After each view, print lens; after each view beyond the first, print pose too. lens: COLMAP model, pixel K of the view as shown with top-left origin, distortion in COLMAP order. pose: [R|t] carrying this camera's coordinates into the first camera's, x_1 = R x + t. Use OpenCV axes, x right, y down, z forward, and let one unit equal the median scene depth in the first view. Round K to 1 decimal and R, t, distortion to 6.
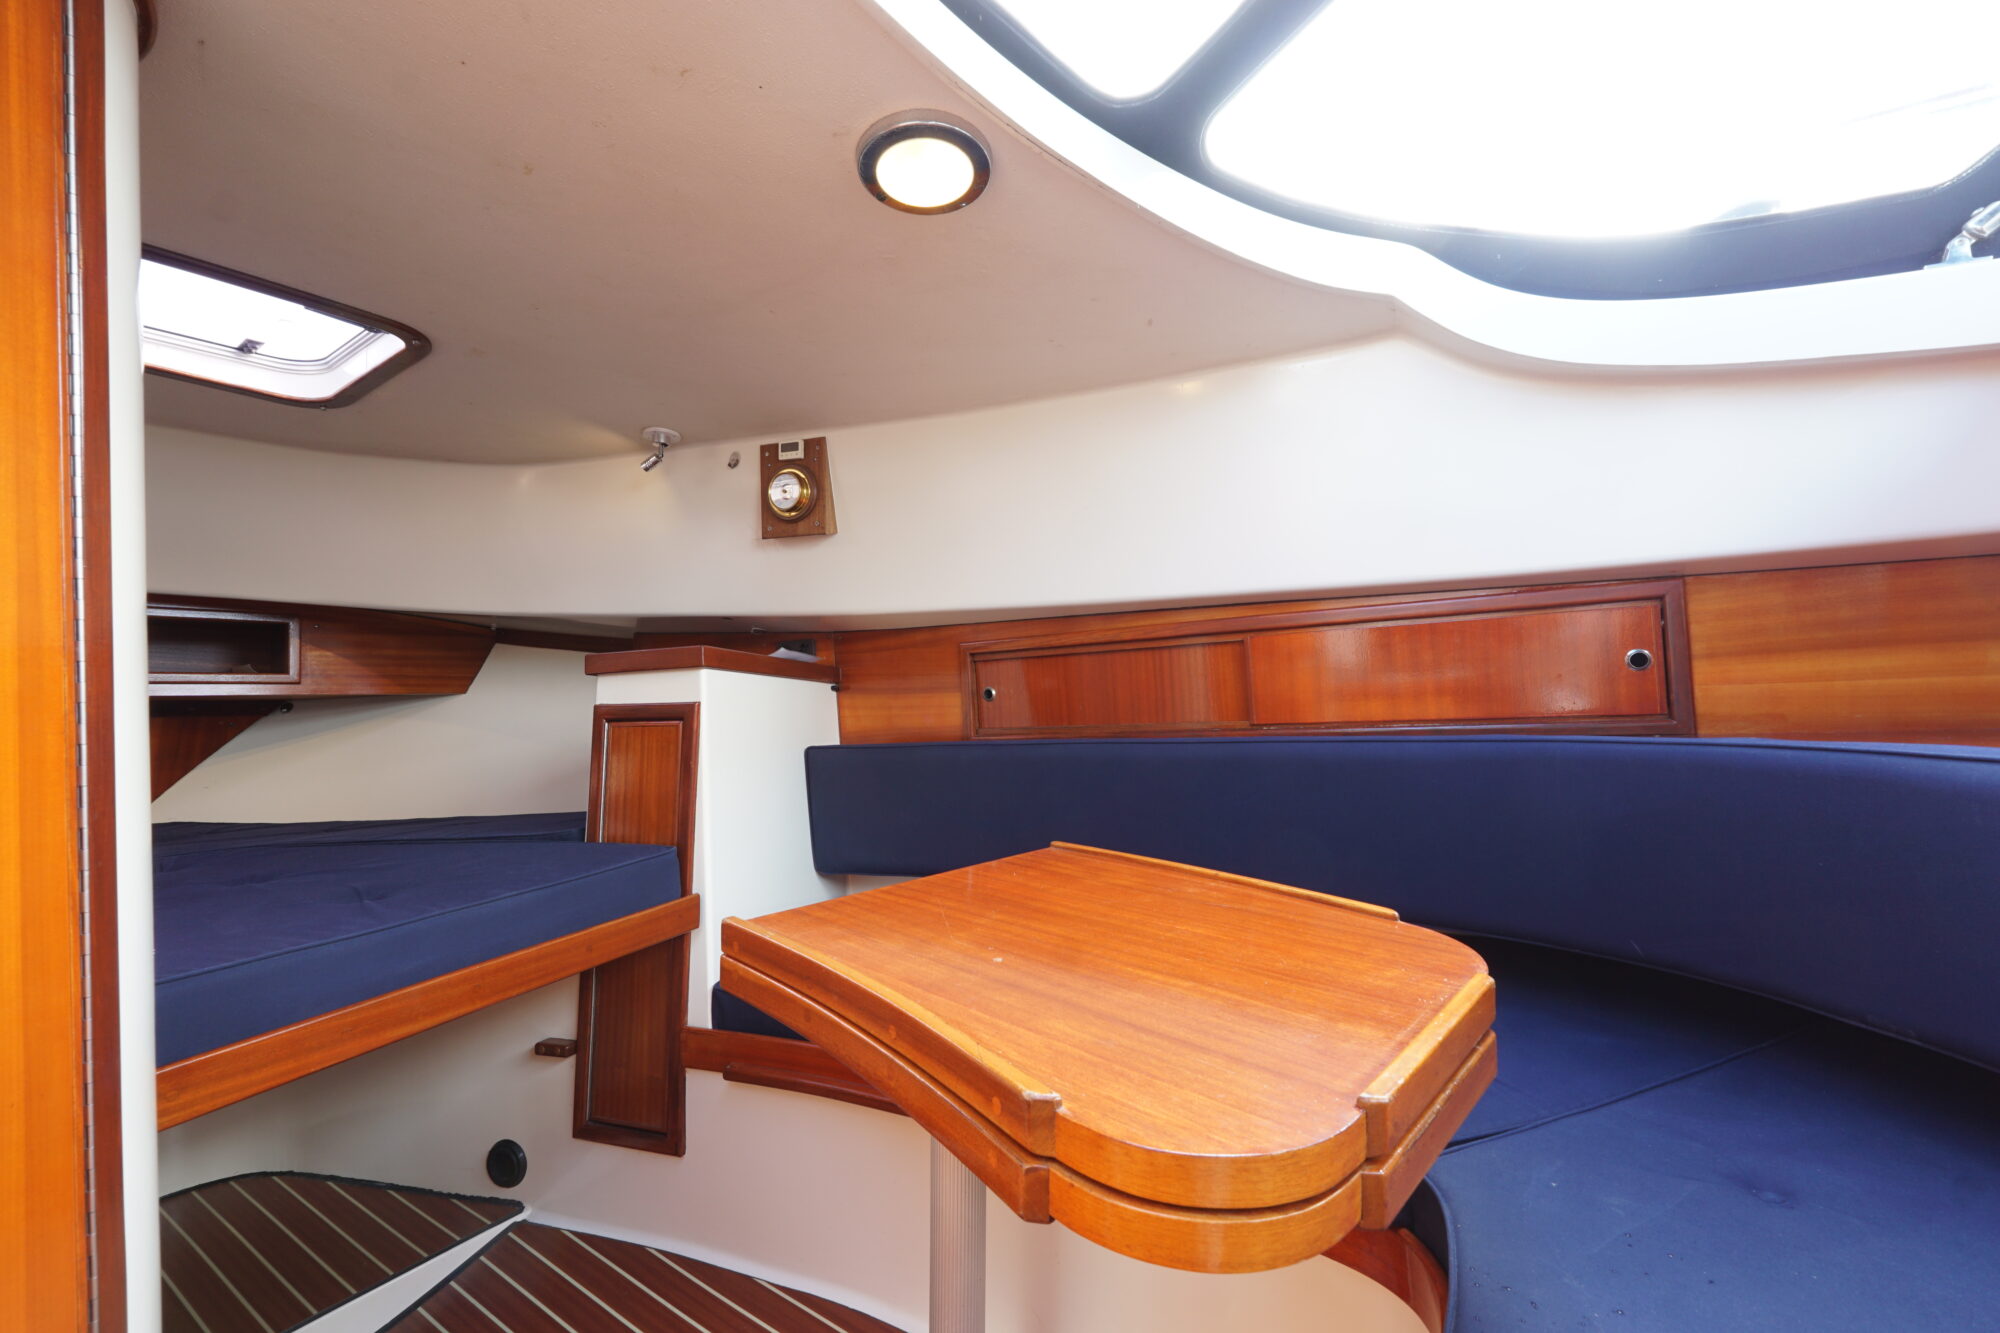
lens RADIAL K [[847.4, 0, 1001.5], [0, 847.4, 670.2], [0, 0, 1]] dist [-0.011648, 0.003435]
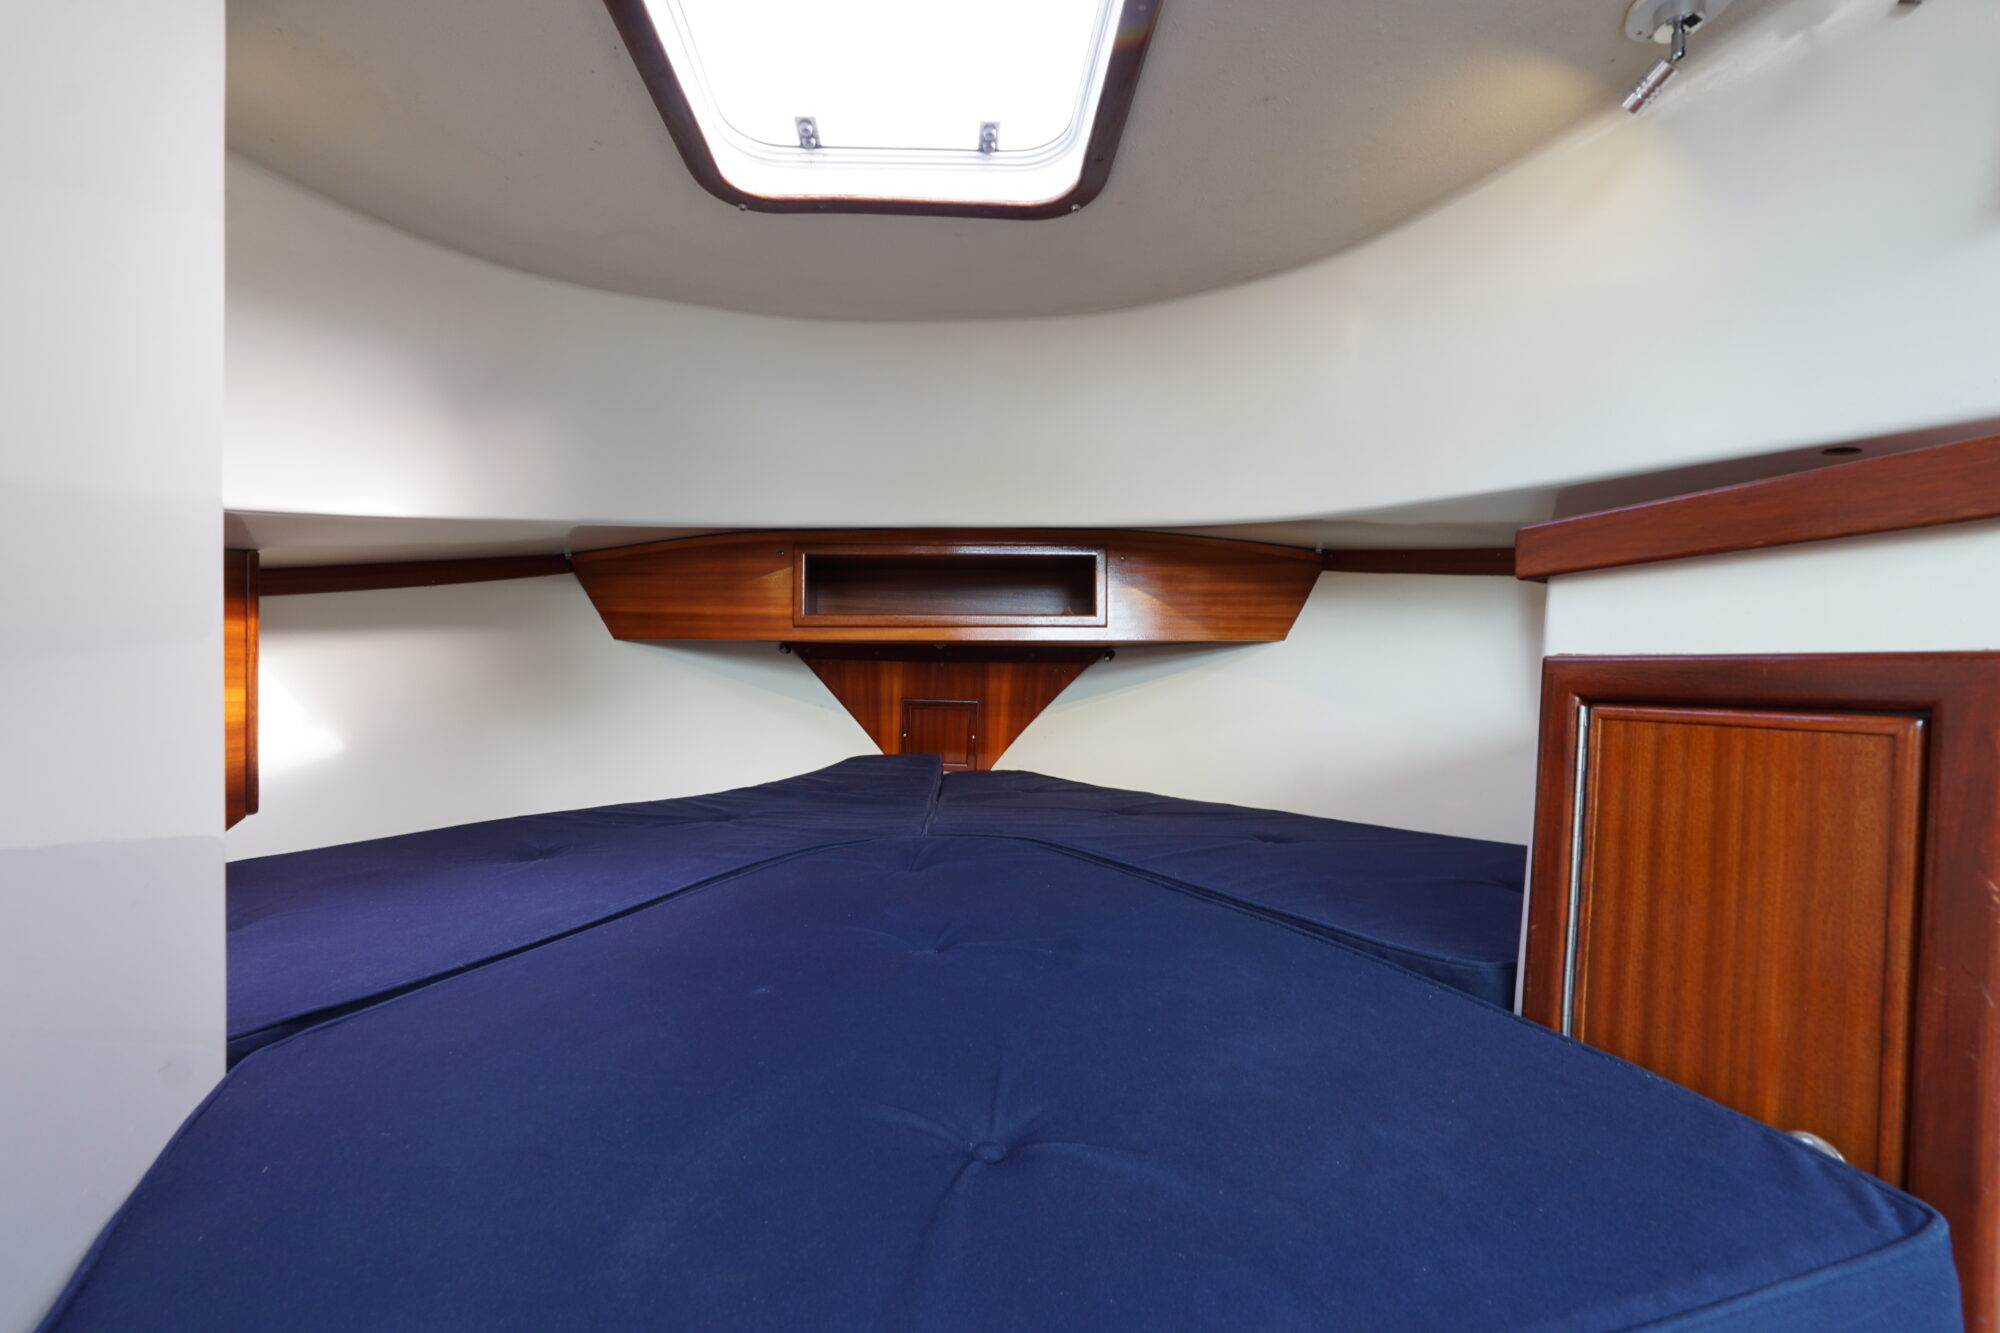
lens RADIAL K [[847.4, 0, 997.7], [0, 847.4, 665.0], [0, 0, 1]] dist [-0.011648, 0.003435]
pose [[0.610854, 0.022923, -0.791412, -0.333177], [0.016366, 0.999002, 0.041568, 0.024911], [0.791574, -0.038345, 0.609869, 0.577547]]
